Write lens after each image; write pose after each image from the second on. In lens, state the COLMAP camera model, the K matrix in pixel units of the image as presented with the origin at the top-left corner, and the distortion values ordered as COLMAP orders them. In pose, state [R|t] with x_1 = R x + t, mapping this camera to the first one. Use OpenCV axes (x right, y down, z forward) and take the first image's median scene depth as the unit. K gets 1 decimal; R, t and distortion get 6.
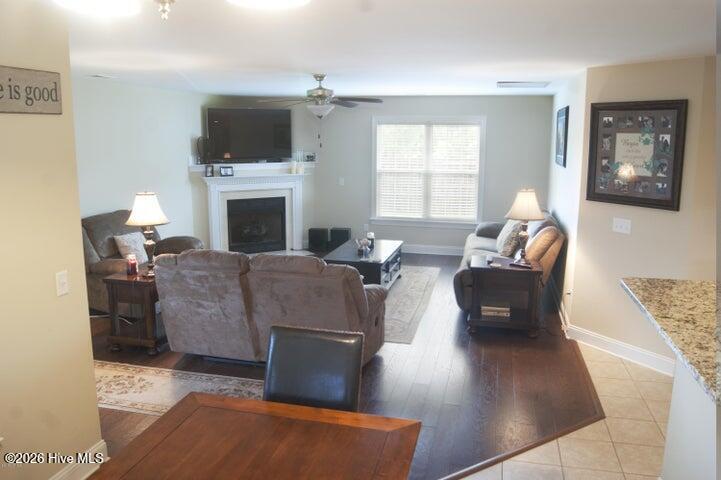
lens RADIAL K [[564.8, 0, 360.6], [0, 564.8, 239.4], [0, 0, 1]] dist [-0.080062, 0.009398]
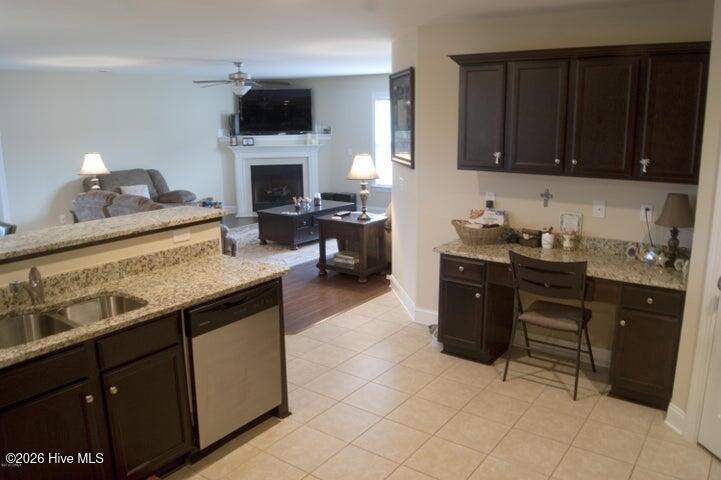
lens RADIAL K [[564.8, 0, 362.1], [0, 564.8, 241.4], [0, 0, 1]] dist [-0.080062, 0.009398]
pose [[0.924364, 0.068977, -0.375225, 0.550796], [-0.054334, 0.997296, 0.049481, 0.024967], [0.377624, -0.025351, 0.925612, -0.050396]]
